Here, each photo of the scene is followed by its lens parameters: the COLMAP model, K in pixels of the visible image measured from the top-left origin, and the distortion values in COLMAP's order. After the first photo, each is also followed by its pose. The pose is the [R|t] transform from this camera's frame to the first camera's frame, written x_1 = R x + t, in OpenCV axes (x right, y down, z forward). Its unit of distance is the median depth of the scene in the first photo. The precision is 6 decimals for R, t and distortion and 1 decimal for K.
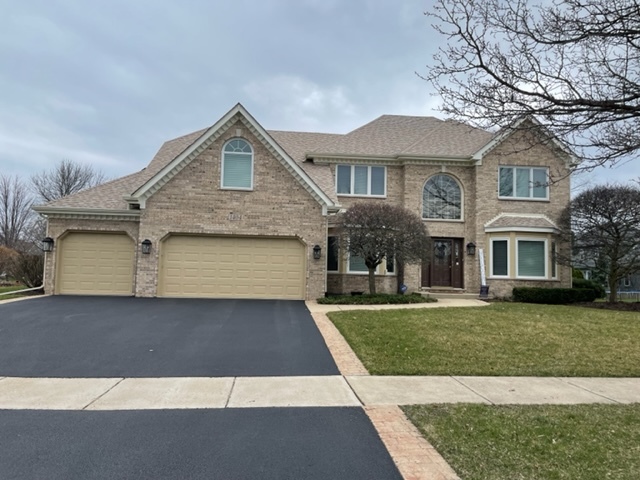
lens RADIAL K [[495.9, 0, 320.0], [0, 495.9, 240.0], [0, 0, 1]] dist [0.066003, -0.002868]
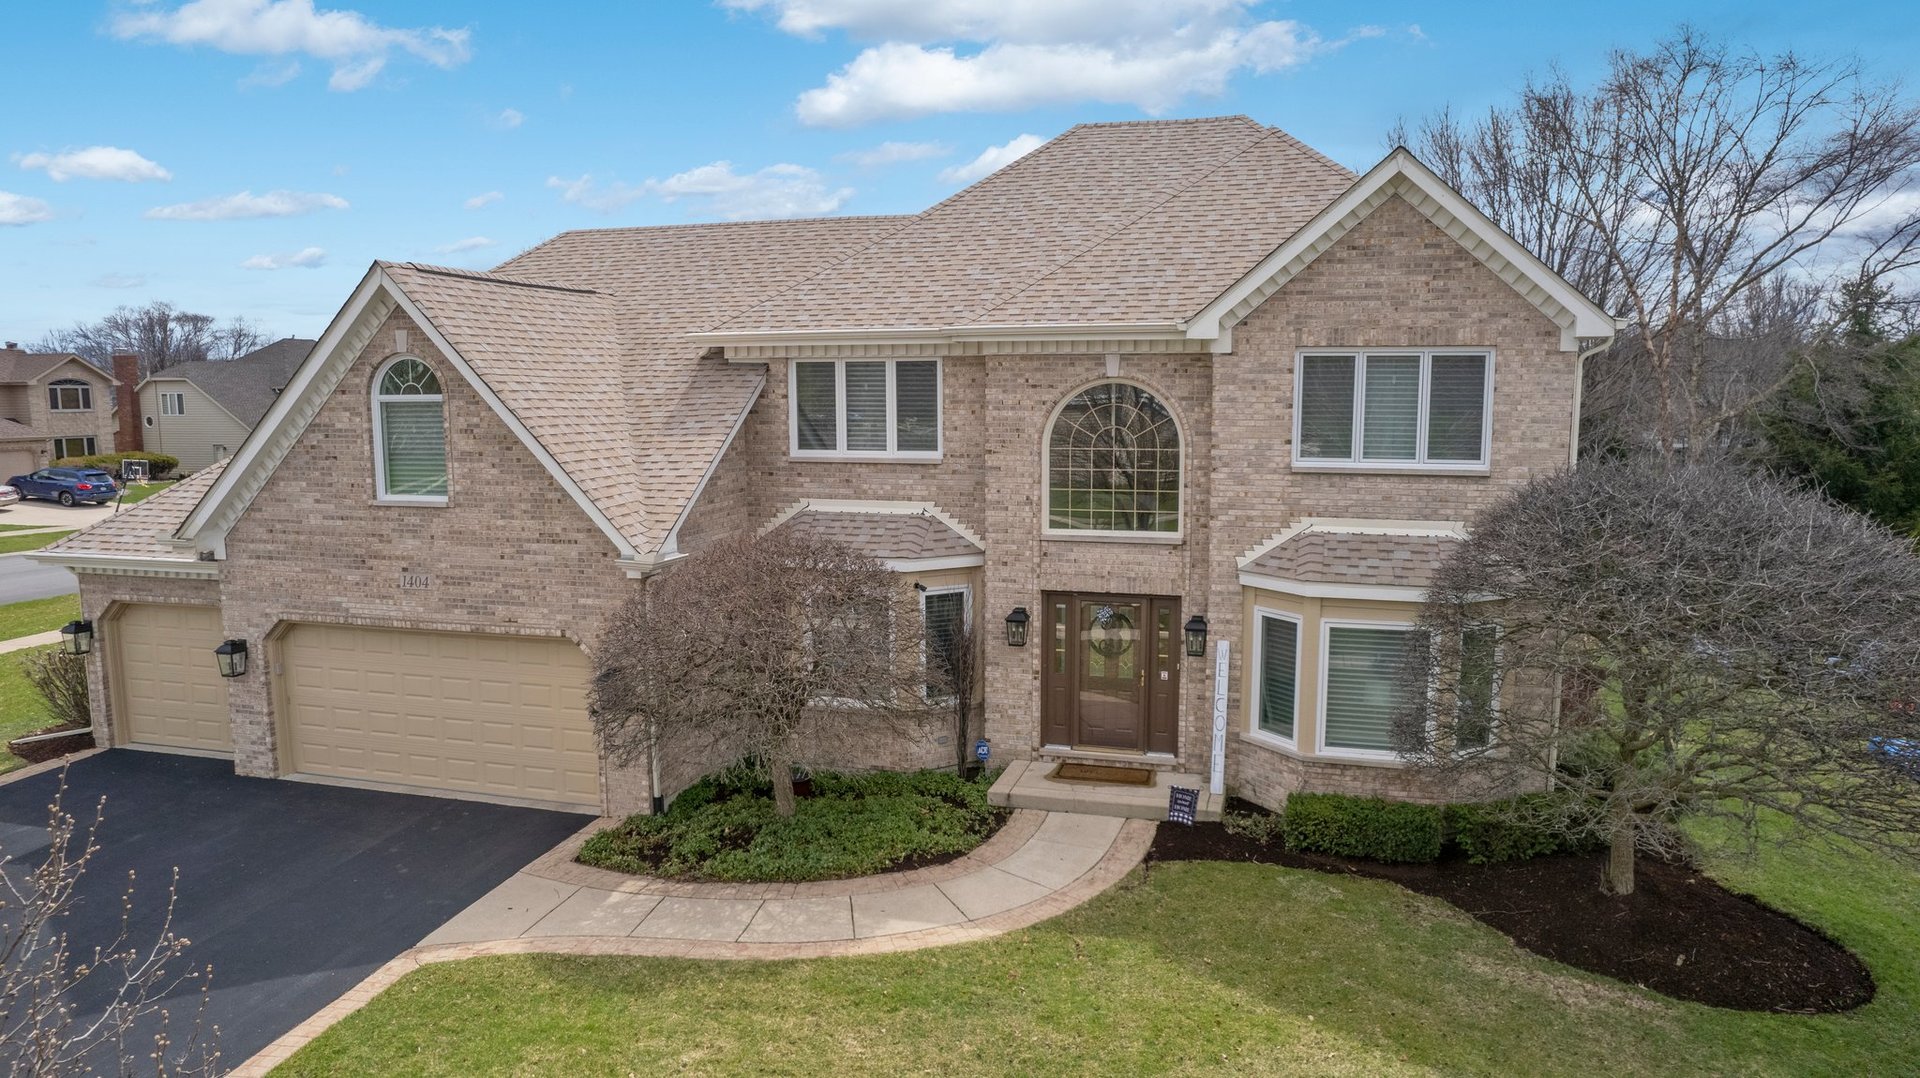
lens RADIAL K [[1229.9, 0, 953.4], [0, 1229.9, 545.3], [0, 0, 1]] dist [-0.071037, 0.057337]
pose [[0.931732, 0.020374, -0.362574, 0.440753], [0.052490, 0.980385, 0.189976, -0.187274], [0.359332, -0.196038, 0.912387, 0.289181]]
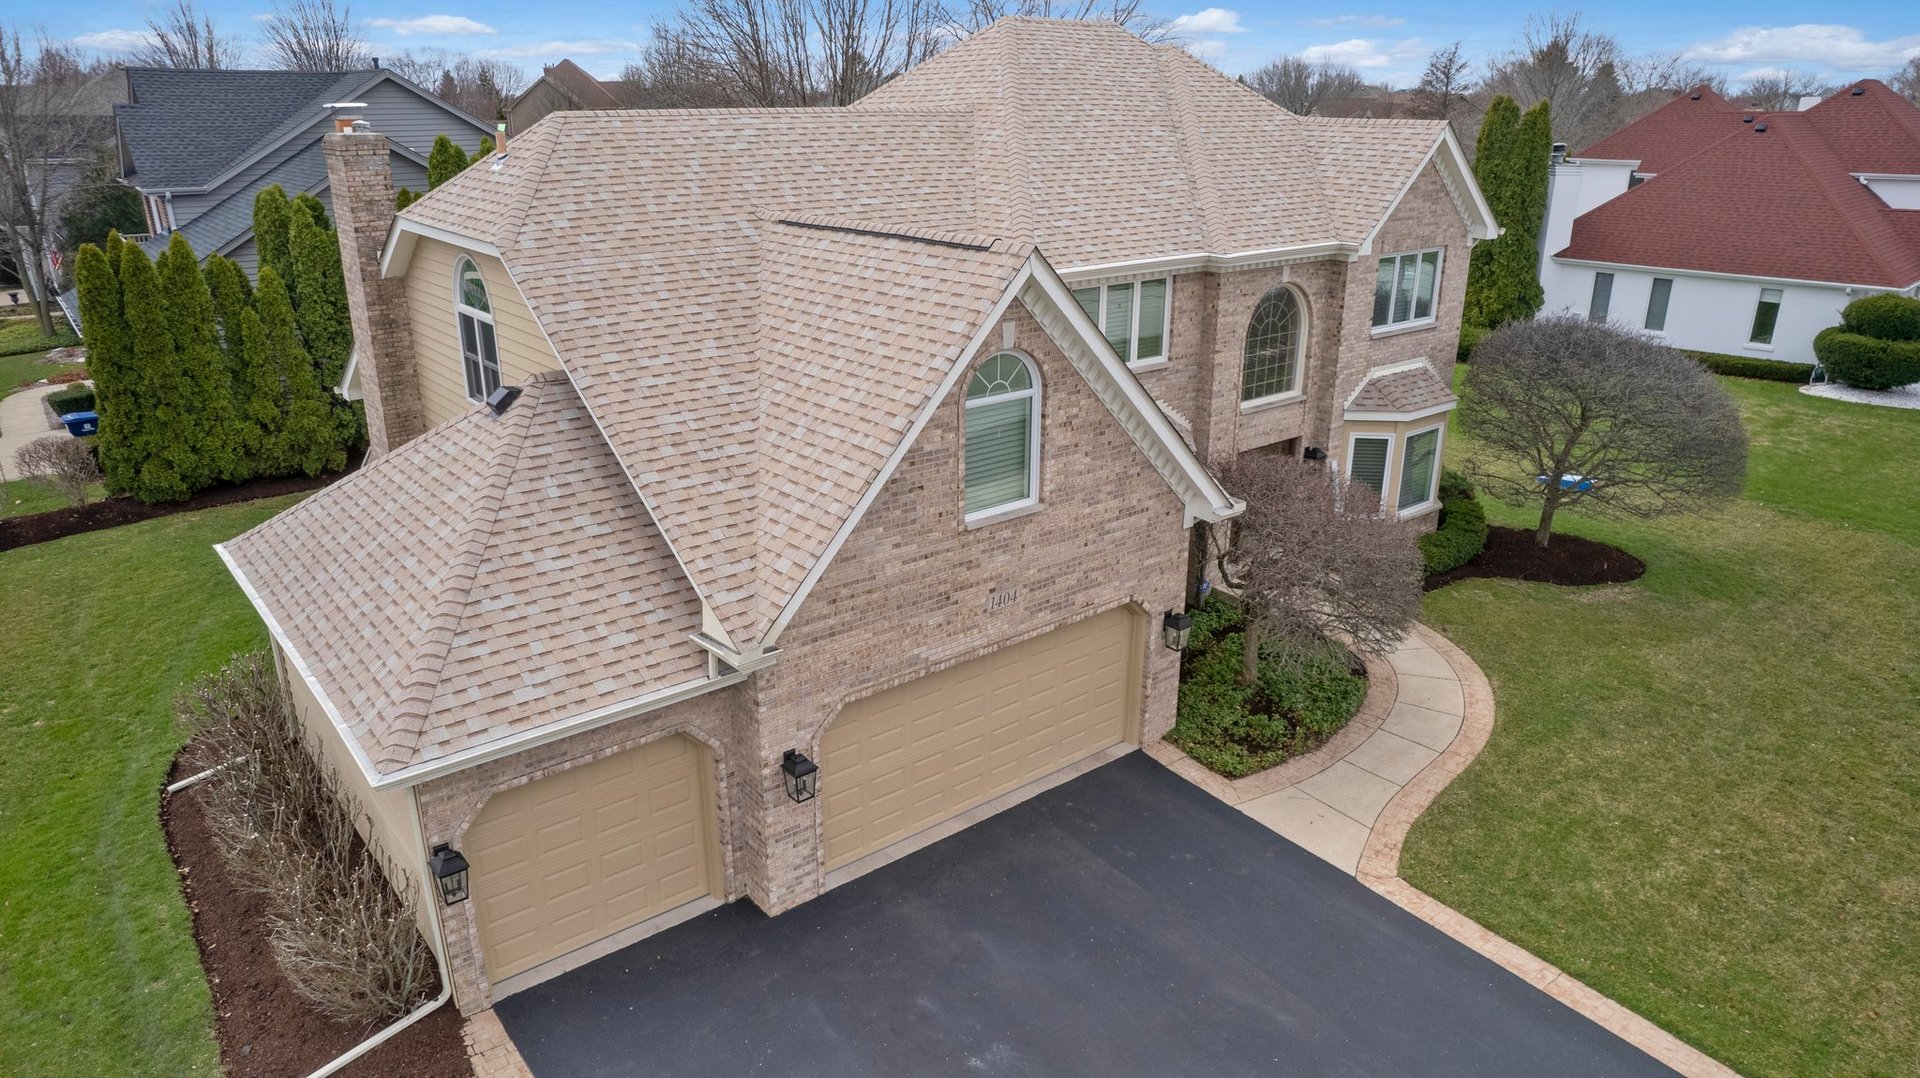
lens RADIAL K [[1229.9, 0, 953.4], [0, 1229.9, 545.3], [0, 0, 1]] dist [-0.071037, 0.057337]
pose [[0.833029, -0.212893, 0.510627, -0.511662], [-0.023390, 0.908614, 0.416982, -0.351419], [-0.552735, -0.359301, 0.751922, 0.365947]]
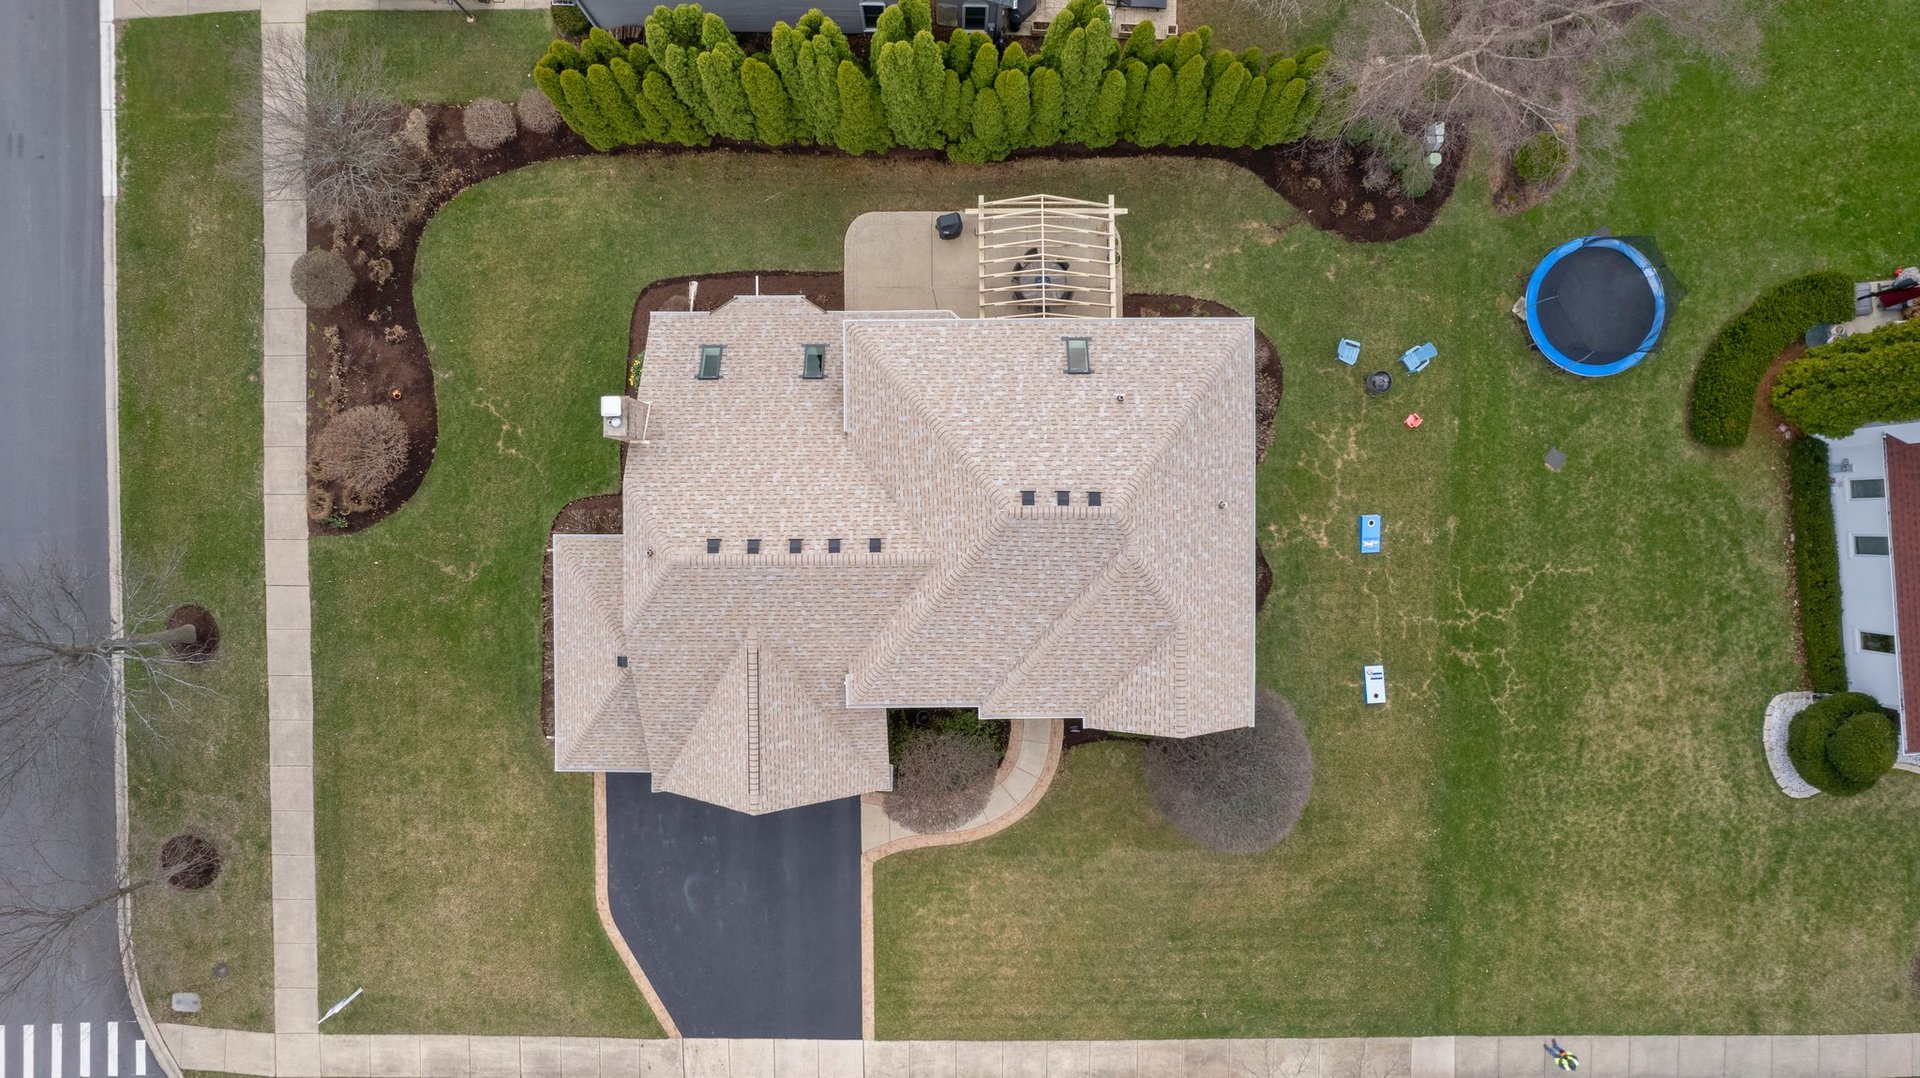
lens RADIAL K [[1229.9, 0, 953.4], [0, 1229.9, 545.3], [0, 0, 1]] dist [-0.071037, 0.057337]
pose [[0.995119, 0.096177, -0.022078, 0.134561], [0.030915, -0.091387, 0.995335, -1.858841], [0.093711, -0.991160, -0.093914, 1.398248]]
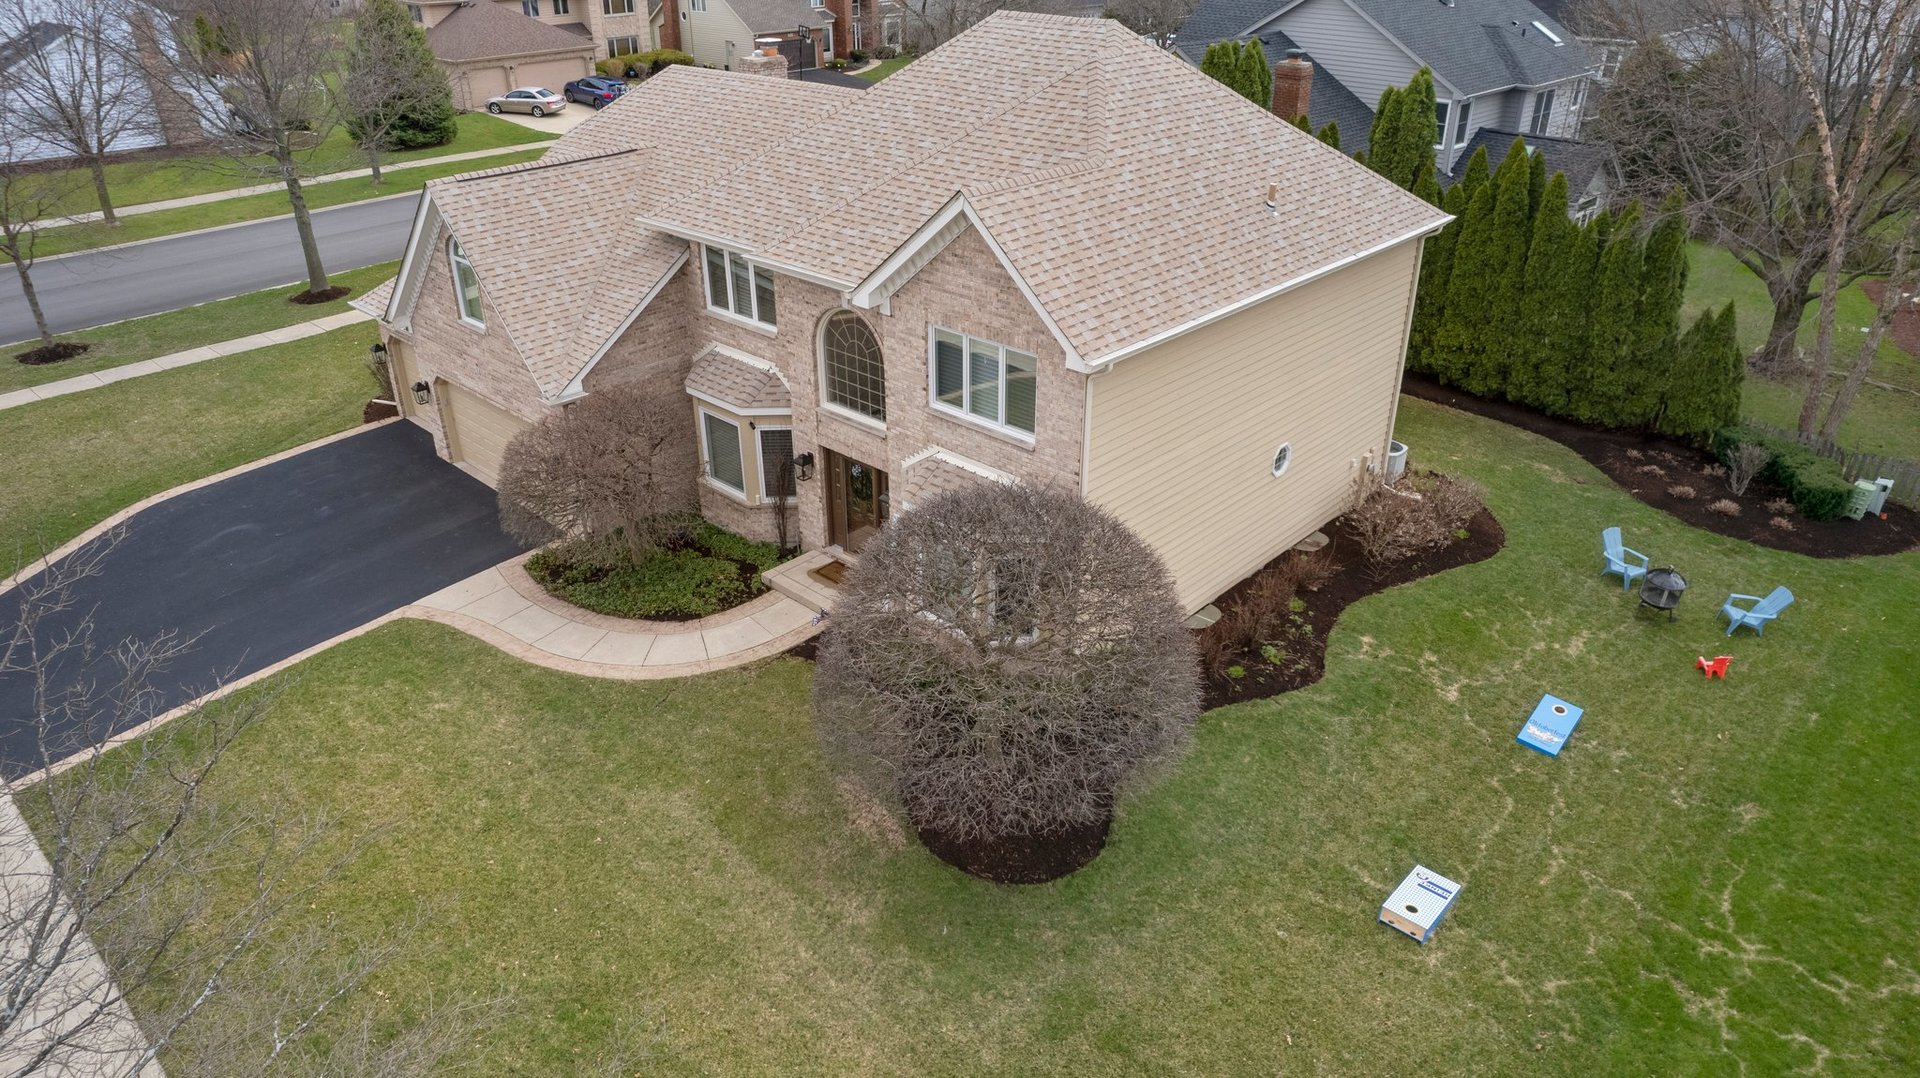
lens RADIAL K [[1229.9, 0, 953.4], [0, 1229.9, 545.3], [0, 0, 1]] dist [-0.071037, 0.057337]
pose [[0.654962, 0.335519, -0.677090, 1.059988], [0.077559, 0.861443, 0.501897, -0.470656], [0.751671, -0.381238, 0.538190, 0.484674]]
